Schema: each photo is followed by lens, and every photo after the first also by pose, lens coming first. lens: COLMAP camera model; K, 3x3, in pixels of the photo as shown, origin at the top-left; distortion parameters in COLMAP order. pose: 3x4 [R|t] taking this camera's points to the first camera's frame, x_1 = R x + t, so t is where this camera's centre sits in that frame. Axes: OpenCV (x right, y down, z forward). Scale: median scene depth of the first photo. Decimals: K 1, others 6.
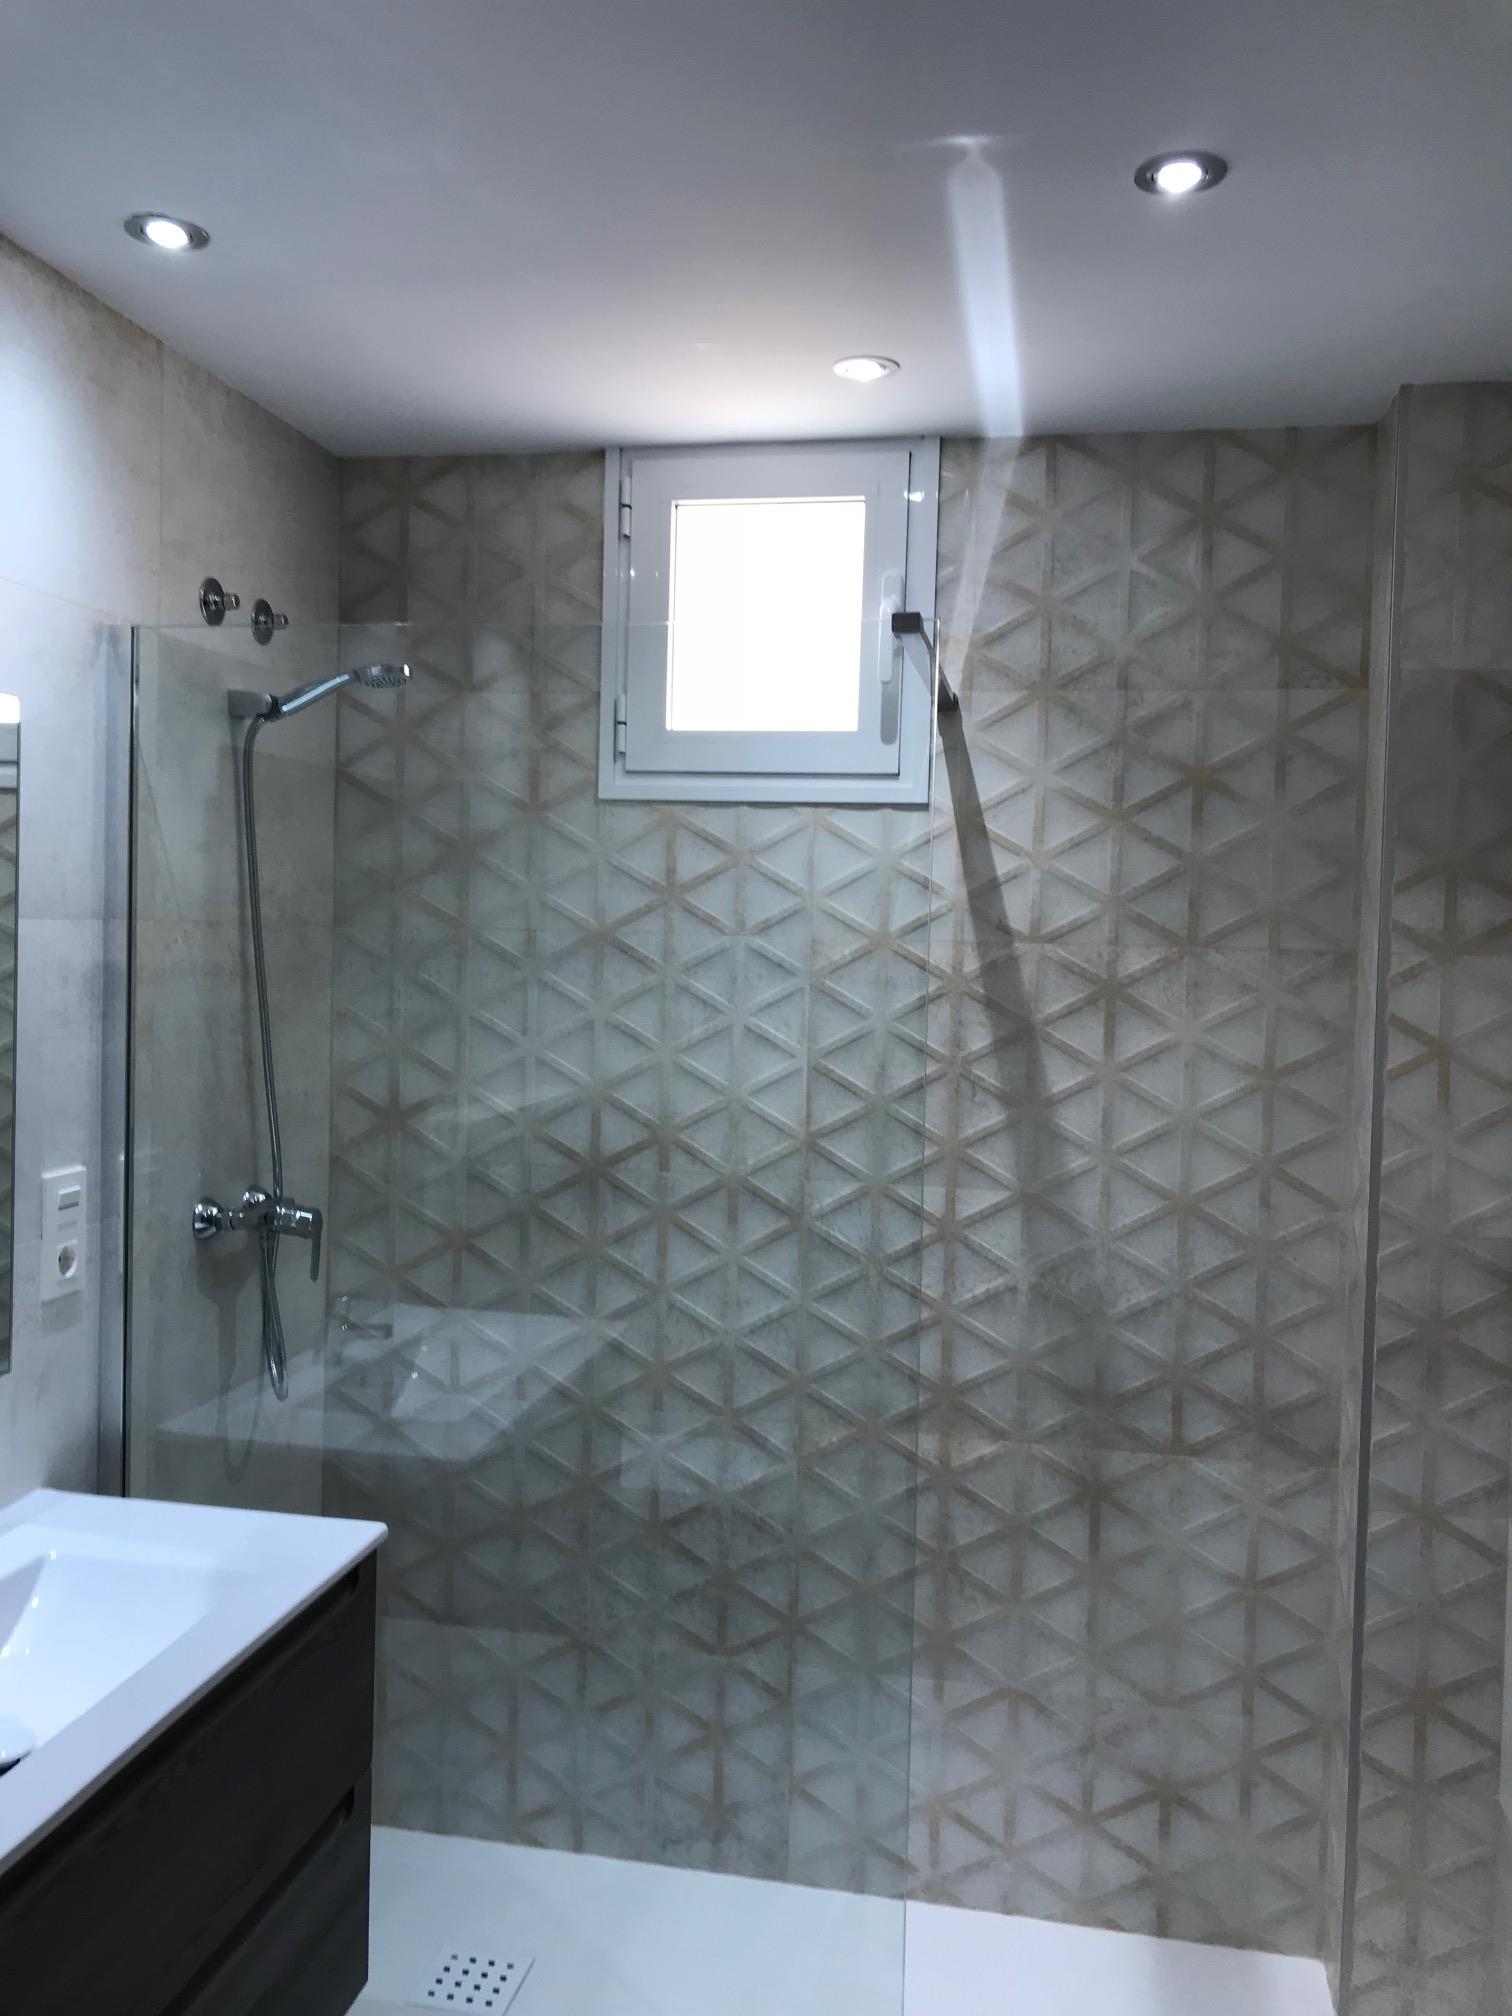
lens RADIAL K [[1643.5, 0, 739.8], [0, 1643.5, 980.6], [0, 0, 1]] dist [0.014770, -0.004167]
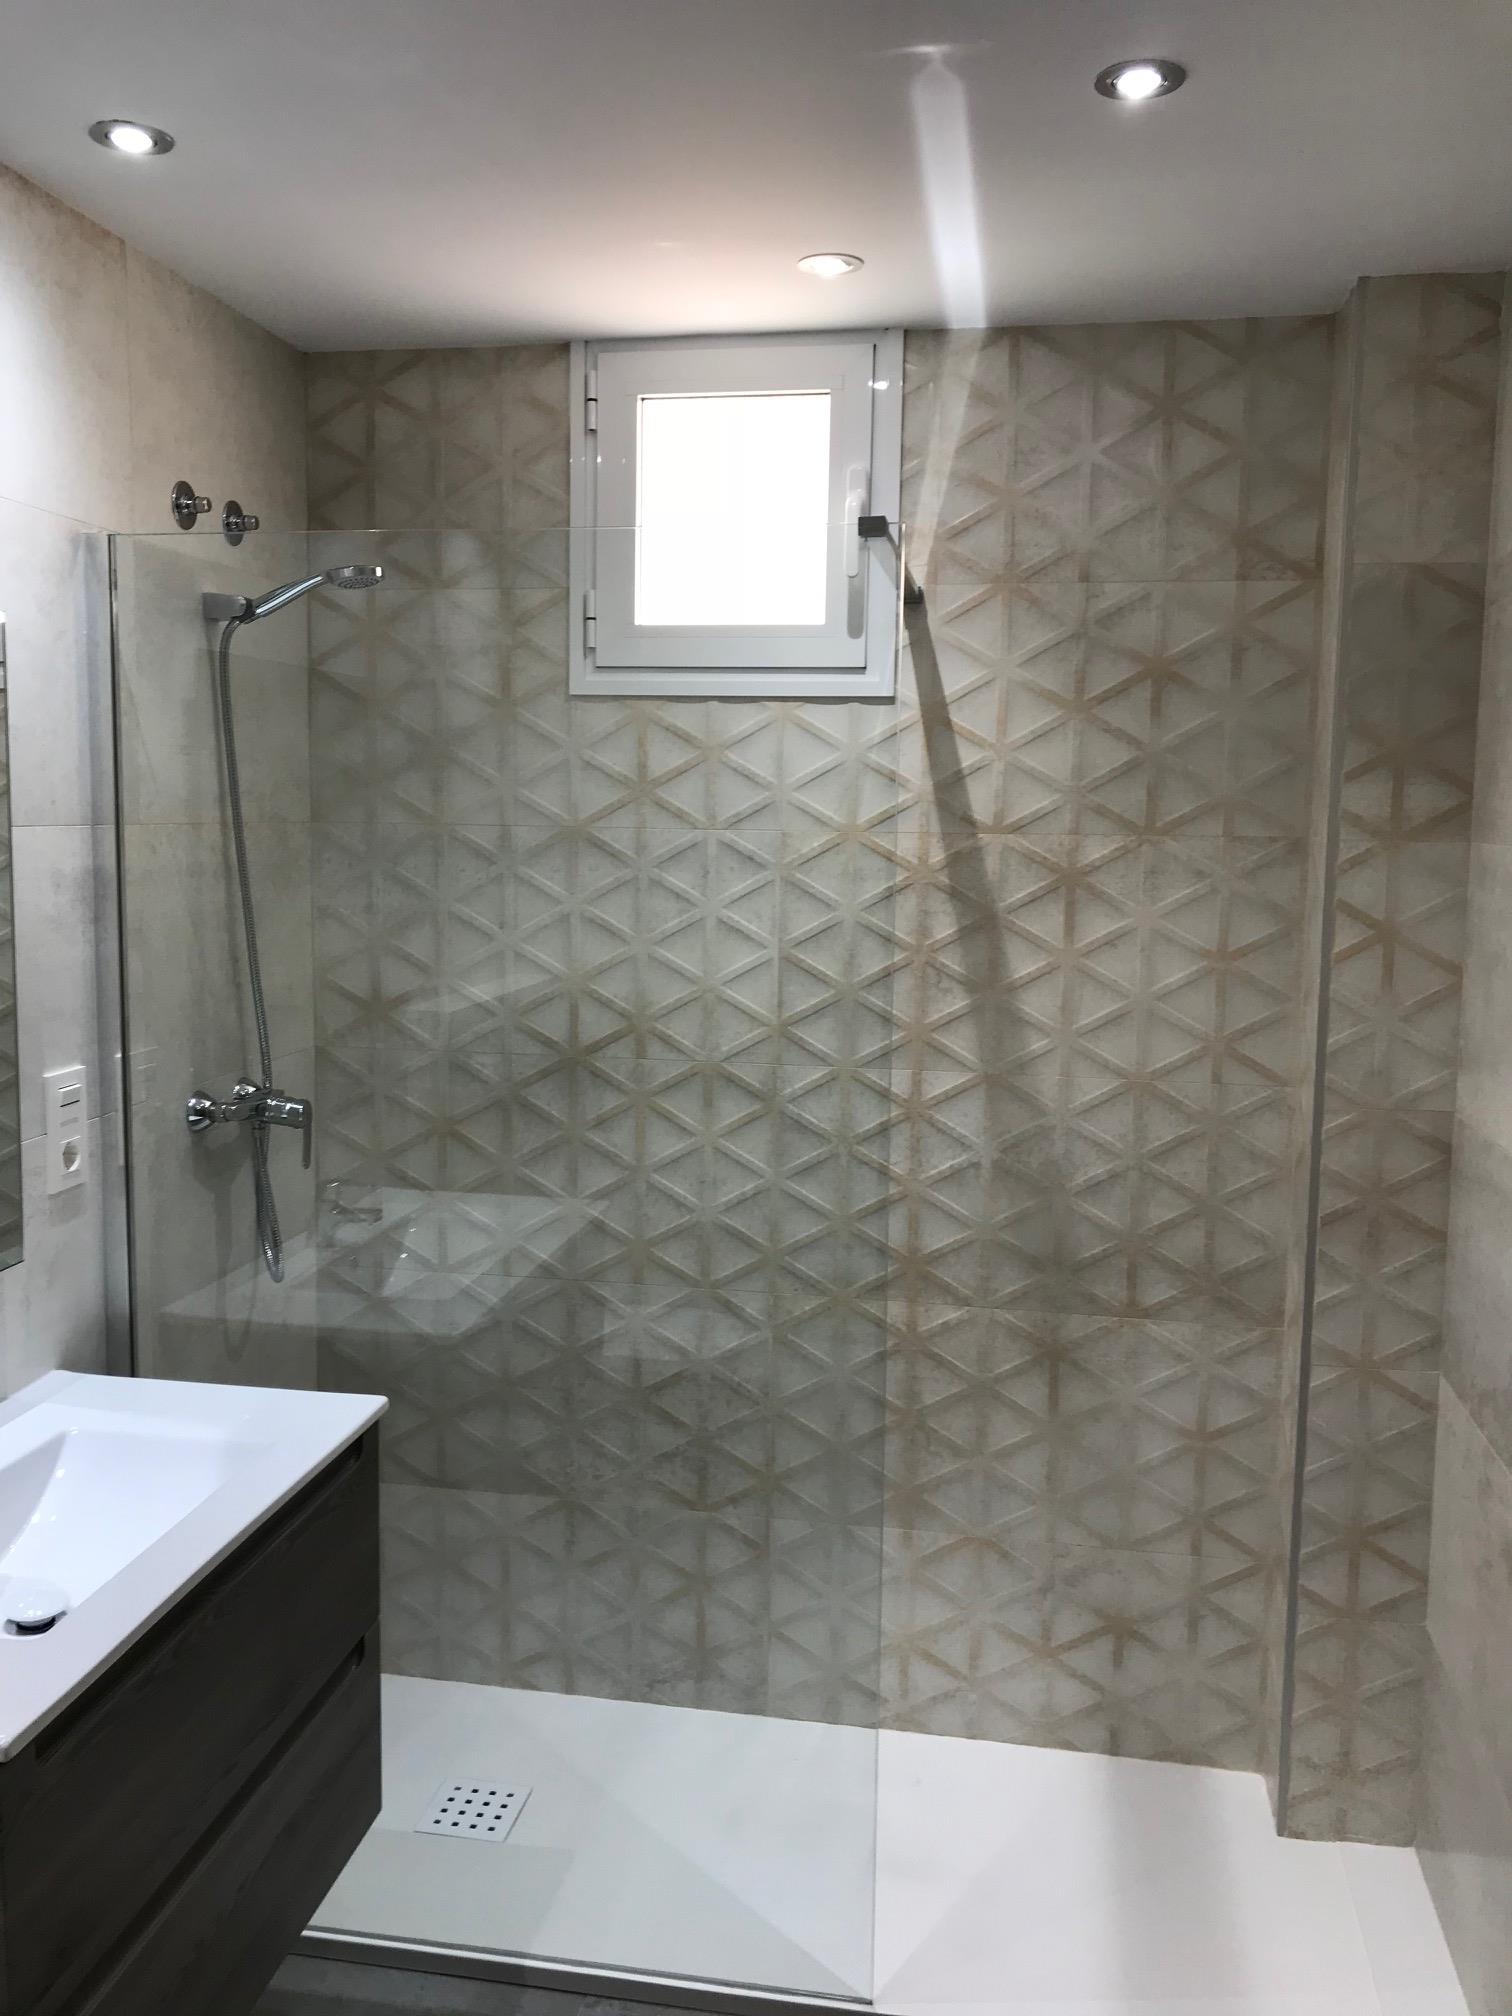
lens RADIAL K [[1645.2, 0, 735.5], [0, 1645.2, 980.8], [0, 0, 1]] dist [0.016223, -0.017703]
pose [[0.999737, -0.013820, 0.018274, -0.004865], [0.012388, 0.997008, 0.076295, -0.011316], [-0.019274, -0.076049, 0.996918, -0.031095]]
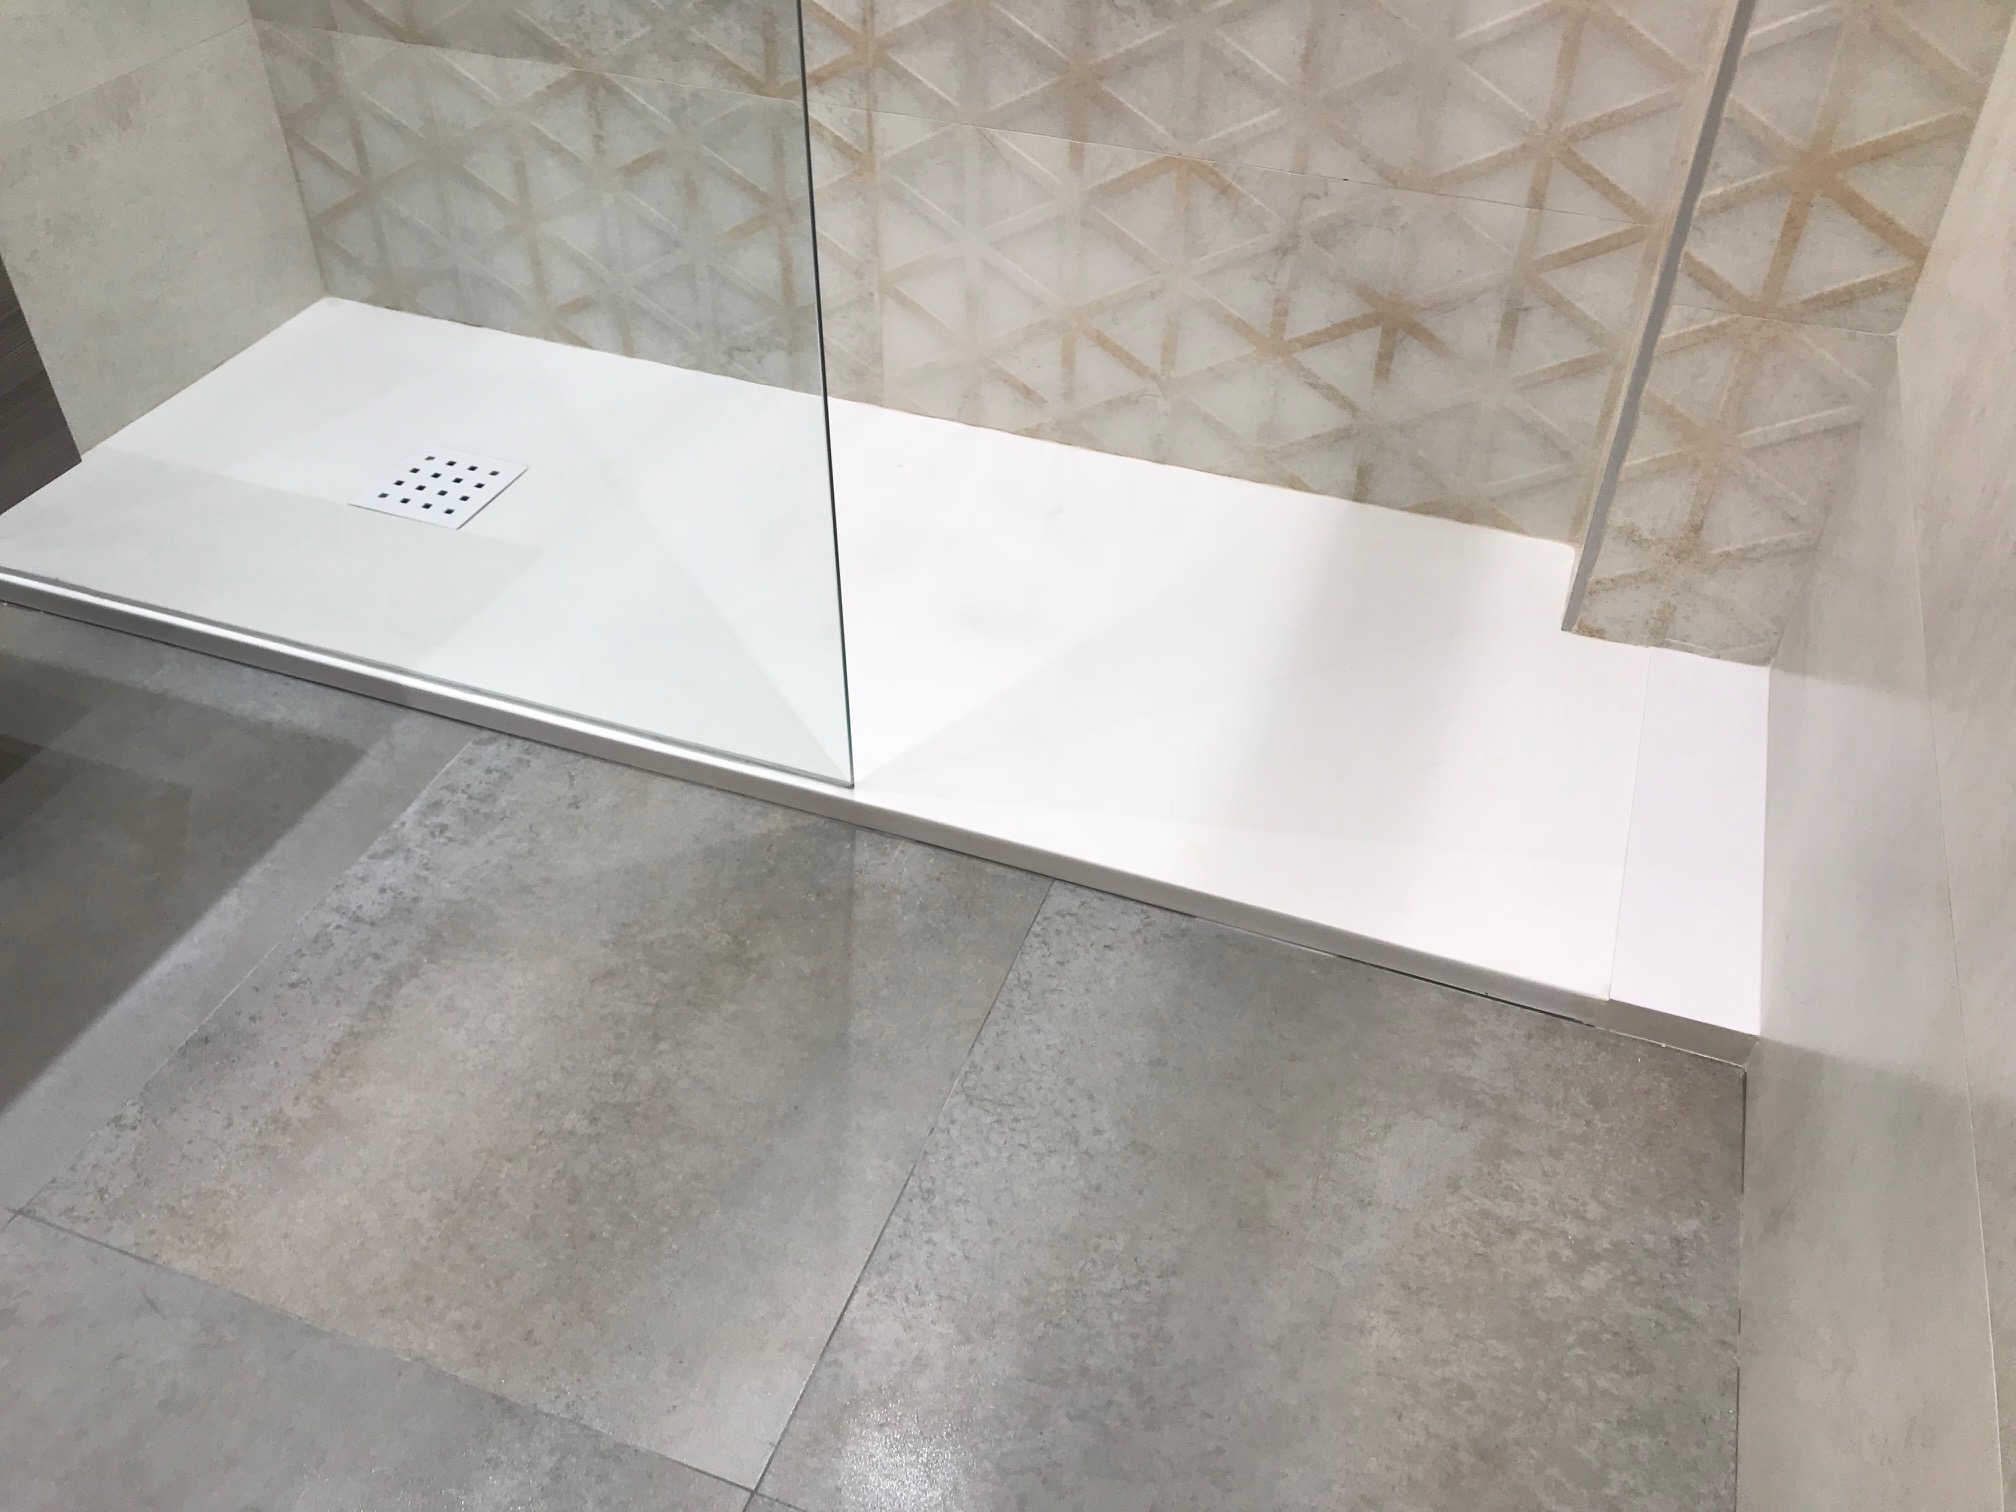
lens RADIAL K [[1669.2, 0, 1005.0], [0, 1669.2, 733.6], [0, 0, 1]] dist [0.010443, -0.001256]
pose [[0.988842, 0.088219, -0.120039, 0.195214], [0.004396, 0.788161, 0.615453, 0.201550], [0.148905, -0.609113, 0.778979, 0.334348]]
